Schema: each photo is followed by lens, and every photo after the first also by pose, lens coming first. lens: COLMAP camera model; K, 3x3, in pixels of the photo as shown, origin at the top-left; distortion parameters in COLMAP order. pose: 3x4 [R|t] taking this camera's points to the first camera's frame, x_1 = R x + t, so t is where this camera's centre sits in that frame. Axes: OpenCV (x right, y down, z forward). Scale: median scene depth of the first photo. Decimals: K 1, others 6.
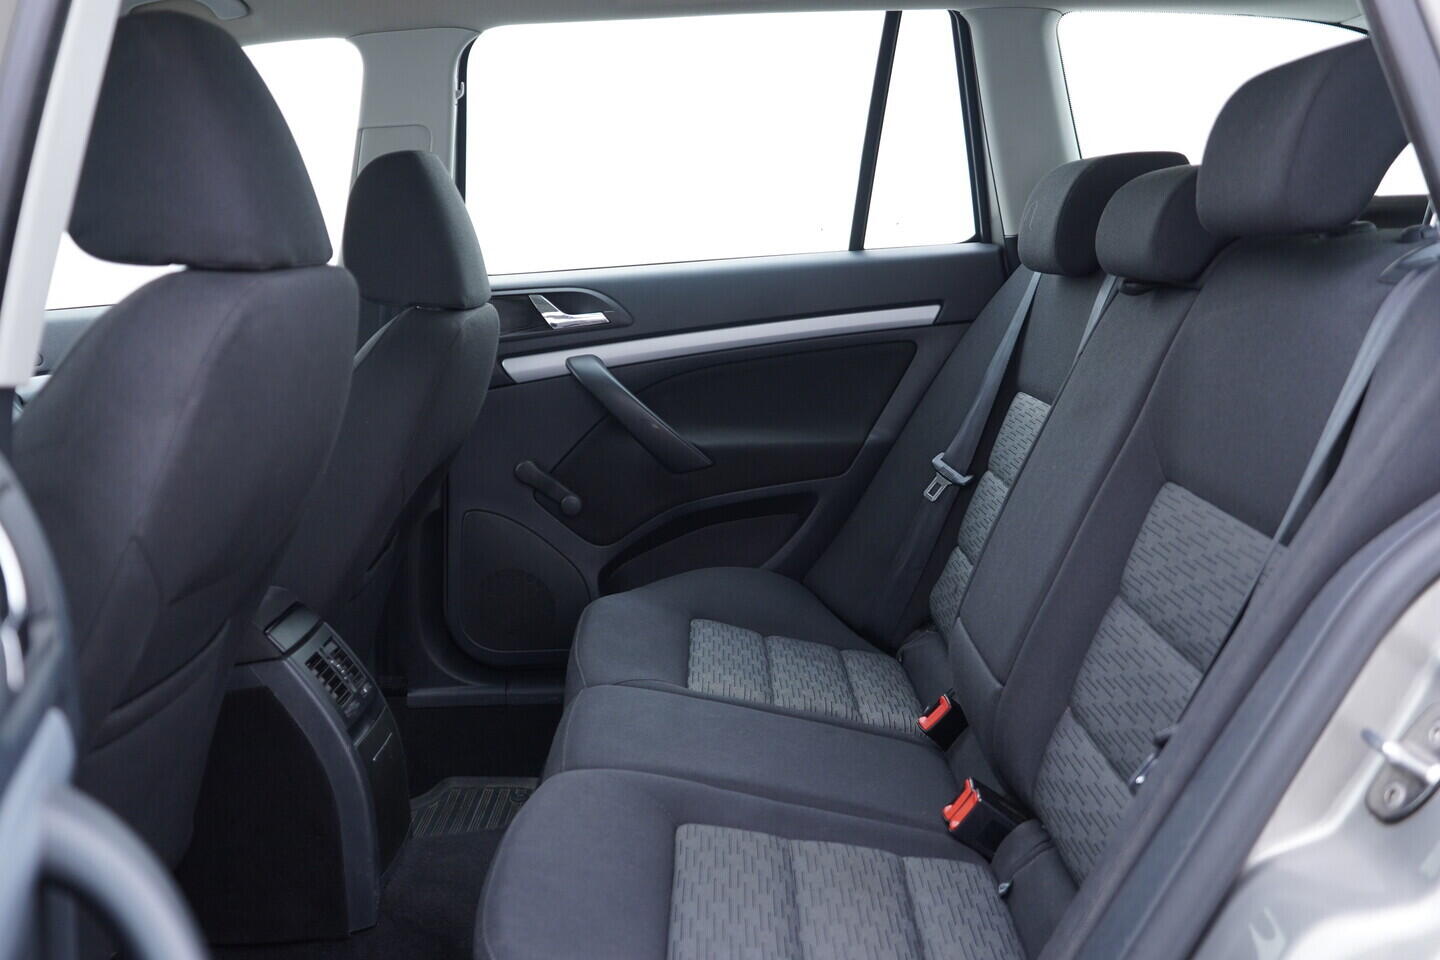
lens RADIAL K [[1483.8, 0, 713.9], [0, 1483.8, 479.6], [0, 0, 1]] dist [0.006567, 0.000000]
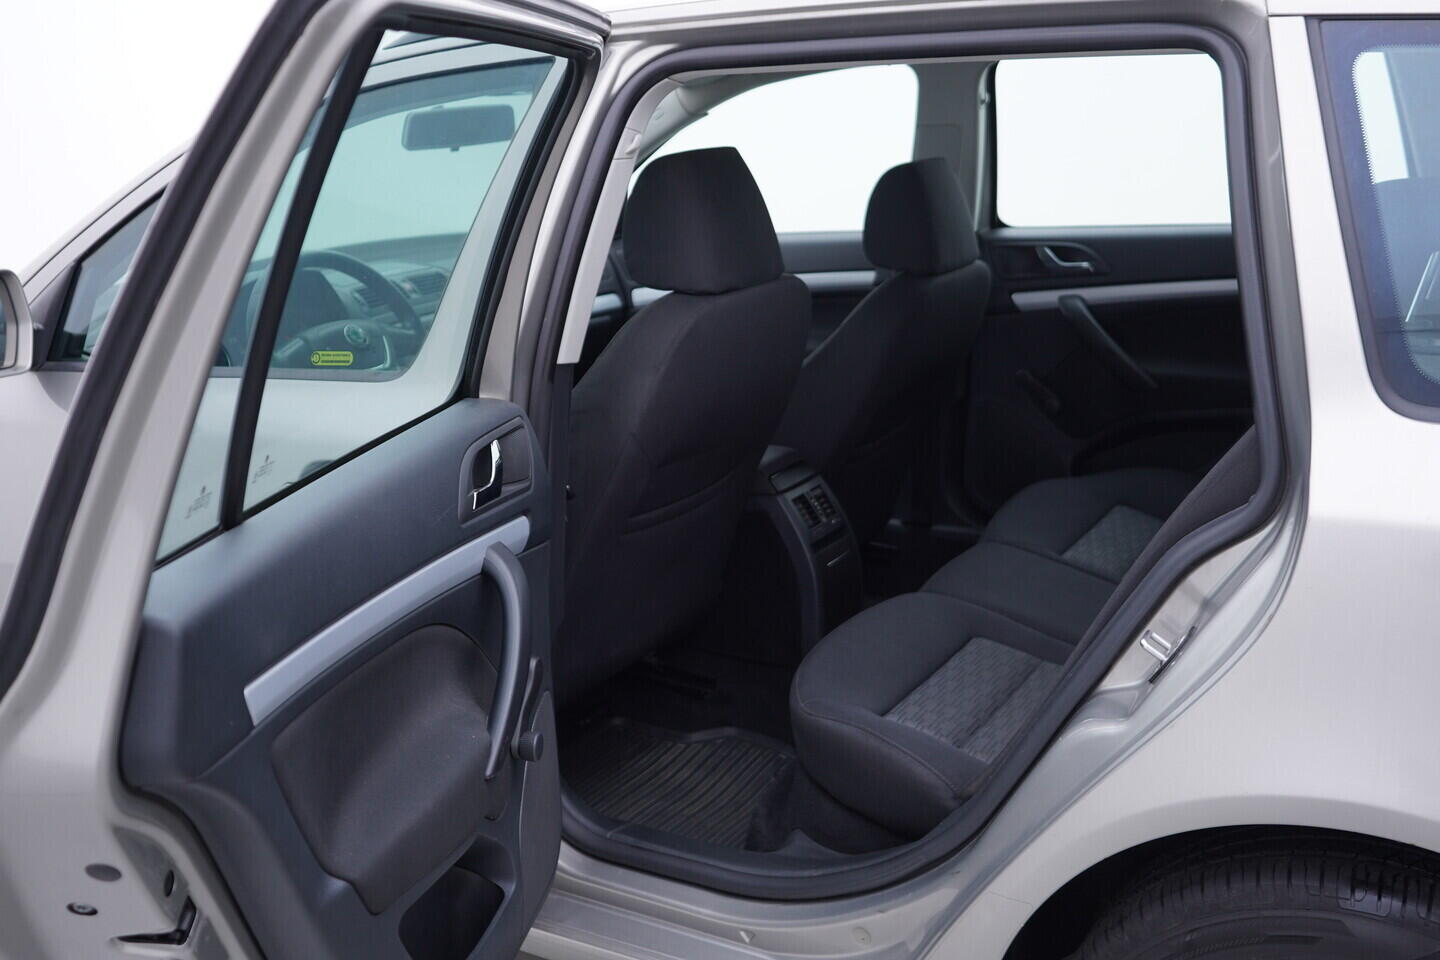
lens RADIAL K [[1483.8, 0, 721.6], [0, 1483.8, 478.9], [0, 0, 1]] dist [0.006567, 0.000000]
pose [[0.857101, 0.137642, -0.496420, 0.345617], [-0.075445, 0.986793, 0.143346, -0.094345], [0.509594, -0.085410, 0.856165, -0.320554]]
